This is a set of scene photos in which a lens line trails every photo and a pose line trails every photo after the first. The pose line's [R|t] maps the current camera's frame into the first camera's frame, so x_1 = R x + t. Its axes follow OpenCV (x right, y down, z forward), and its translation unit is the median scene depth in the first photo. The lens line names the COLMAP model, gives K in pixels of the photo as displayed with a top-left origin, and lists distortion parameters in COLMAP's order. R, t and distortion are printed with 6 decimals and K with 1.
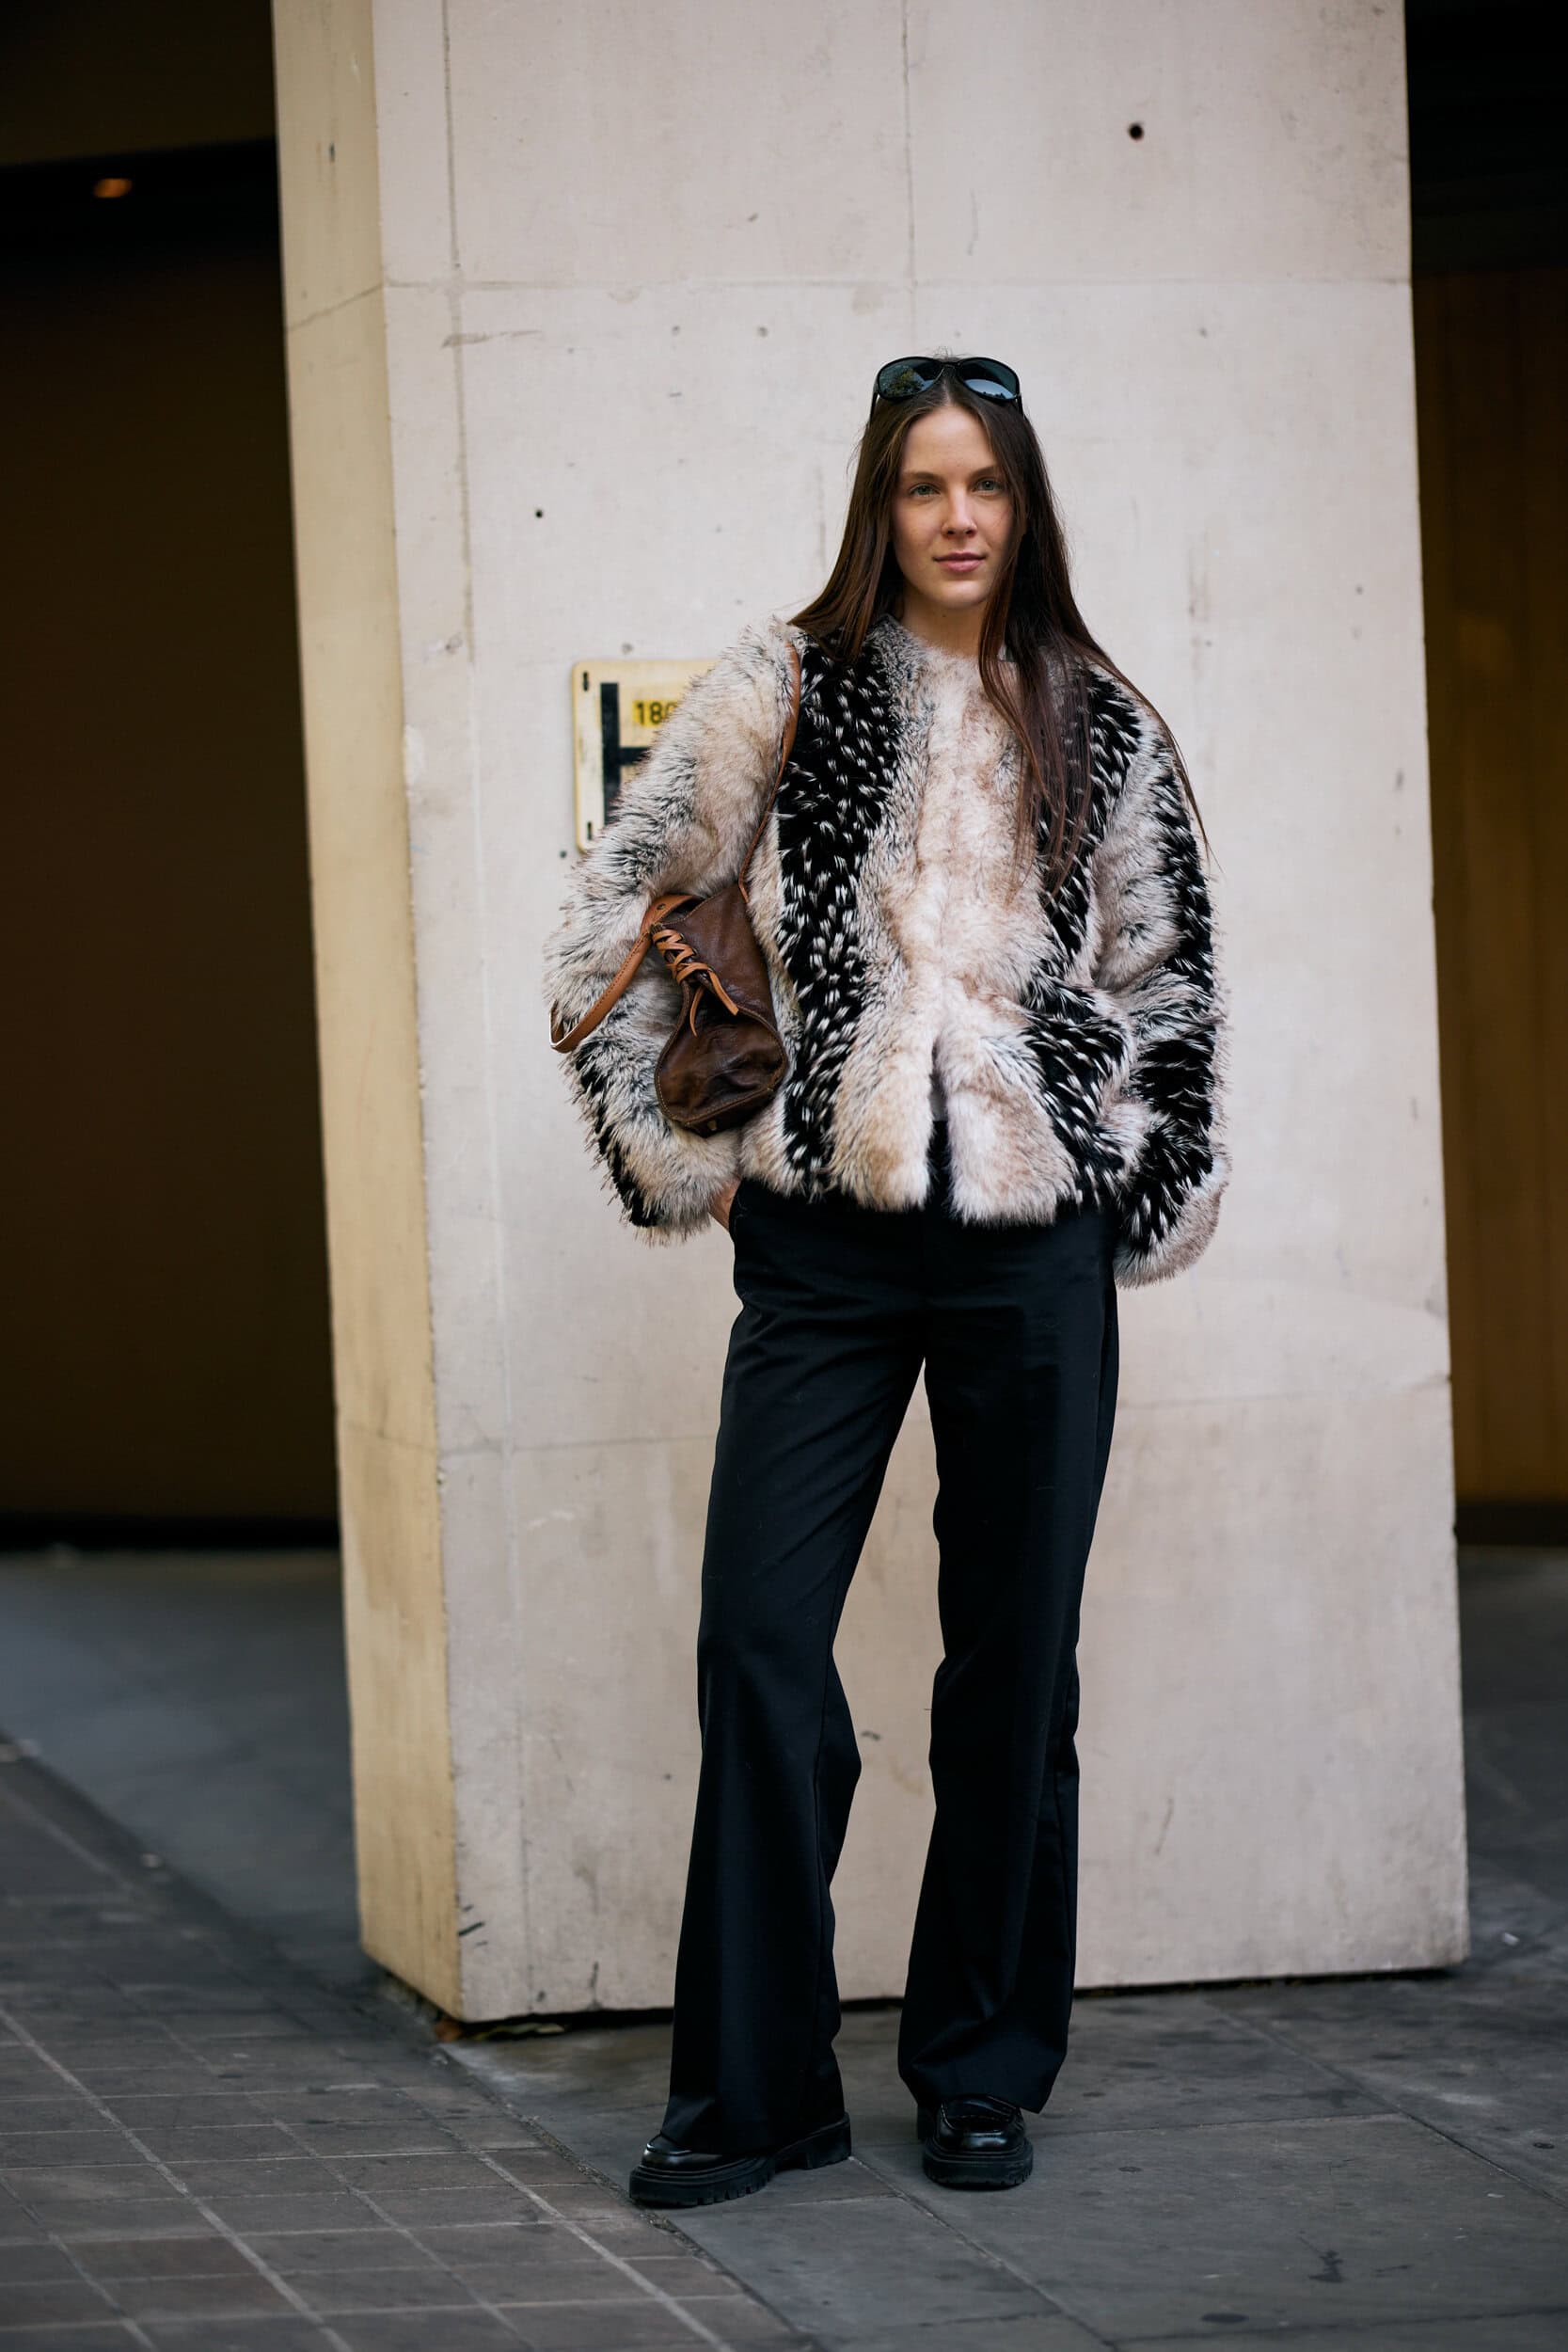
lens RADIAL K [[5824.9, 0, 784.0], [0, 5824.9, 1176.0], [0, 0, 1]] dist [0.081660, -0.866915]
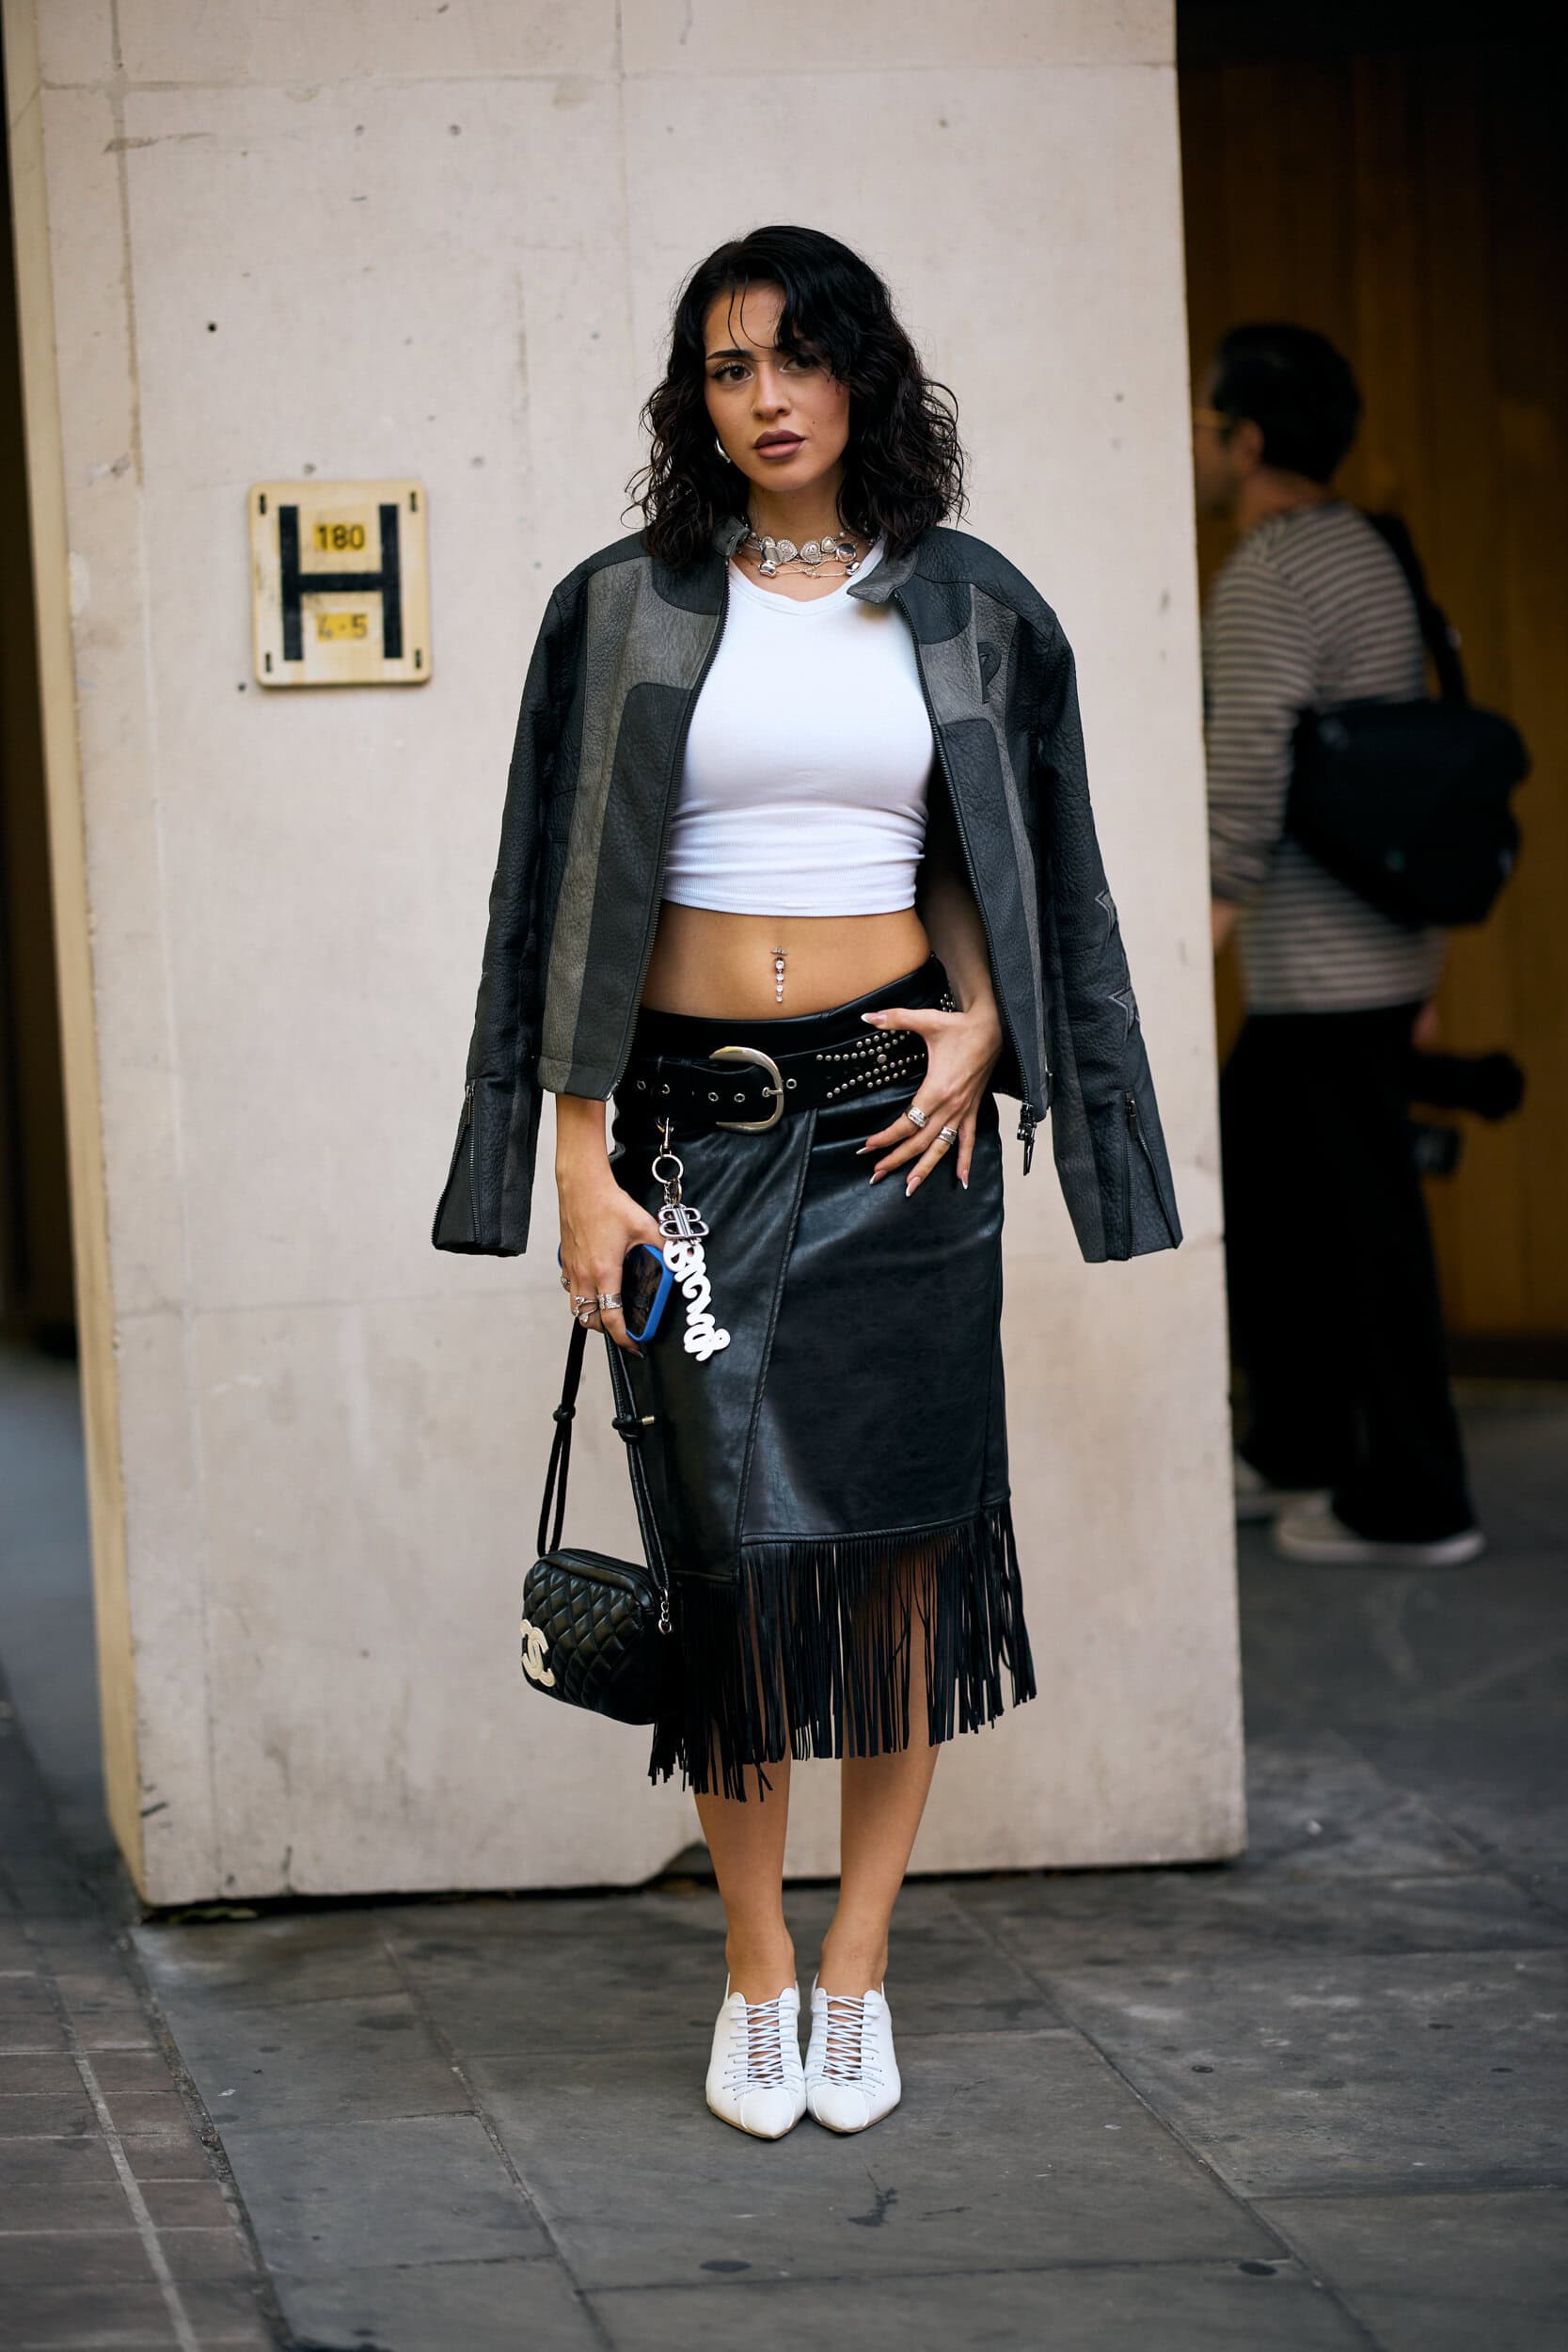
lens RADIAL K [[5824.9, 0, 784.0], [0, 5824.9, 1176.0], [0, 0, 1]] dist [0.081660, -0.866915]
pose [[0.994083, 0.005776, -0.108472, 0.153180], [-0.001093, 0.999066, 0.043186, -0.016722], [0.108620, -0.042812, 0.993161, 0.061952]]
